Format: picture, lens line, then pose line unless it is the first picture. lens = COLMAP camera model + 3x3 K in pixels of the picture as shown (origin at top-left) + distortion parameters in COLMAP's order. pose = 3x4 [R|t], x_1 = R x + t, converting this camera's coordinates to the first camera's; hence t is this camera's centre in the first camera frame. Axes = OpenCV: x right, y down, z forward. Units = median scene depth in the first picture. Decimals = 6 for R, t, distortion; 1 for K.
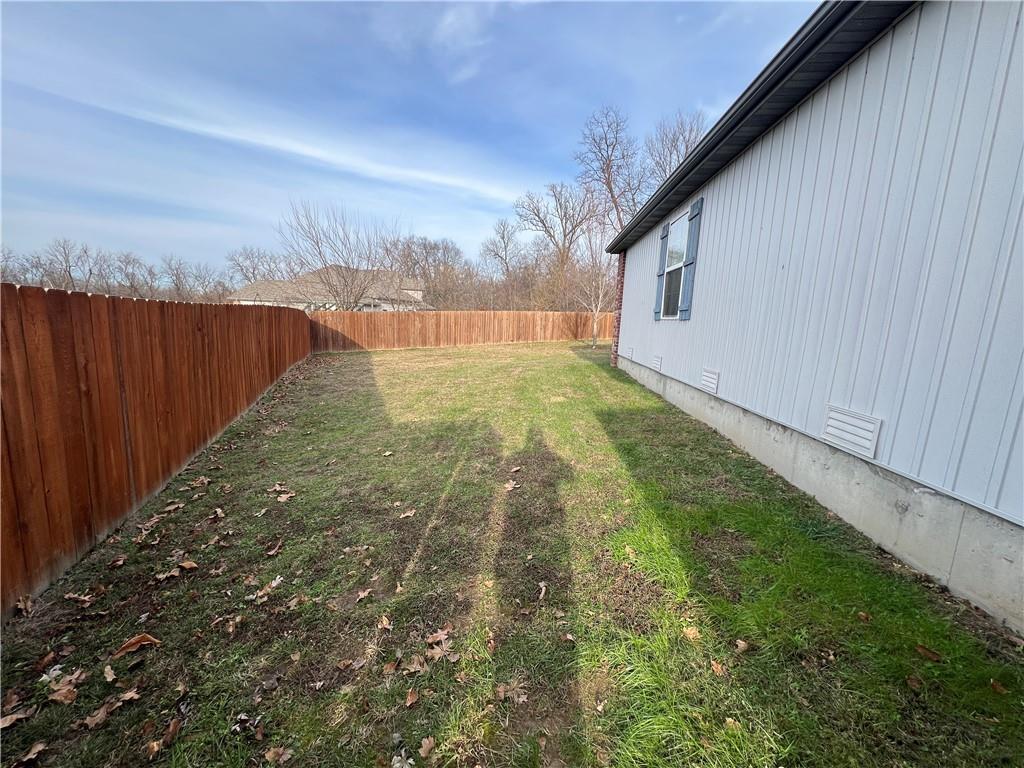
lens RADIAL K [[411.7, 0, 499.2], [0, 411.7, 381.4], [0, 0, 1]] dist [-0.001814, -0.000159]
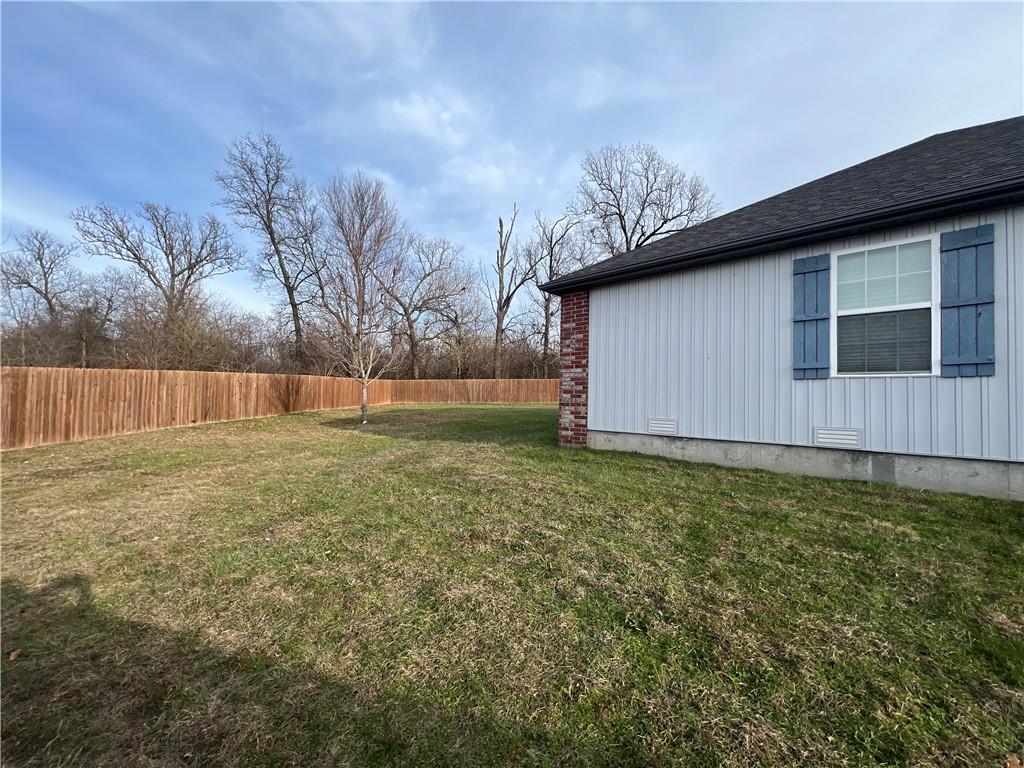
lens RADIAL K [[411.7, 0, 515.3], [0, 411.7, 385.2], [0, 0, 1]] dist [-0.001814, -0.000159]
pose [[0.607707, -0.002634, 0.794157, -0.142308], [0.123941, 0.988056, -0.091566, -0.036871], [-0.784430, 0.154074, 0.600775, 0.267419]]
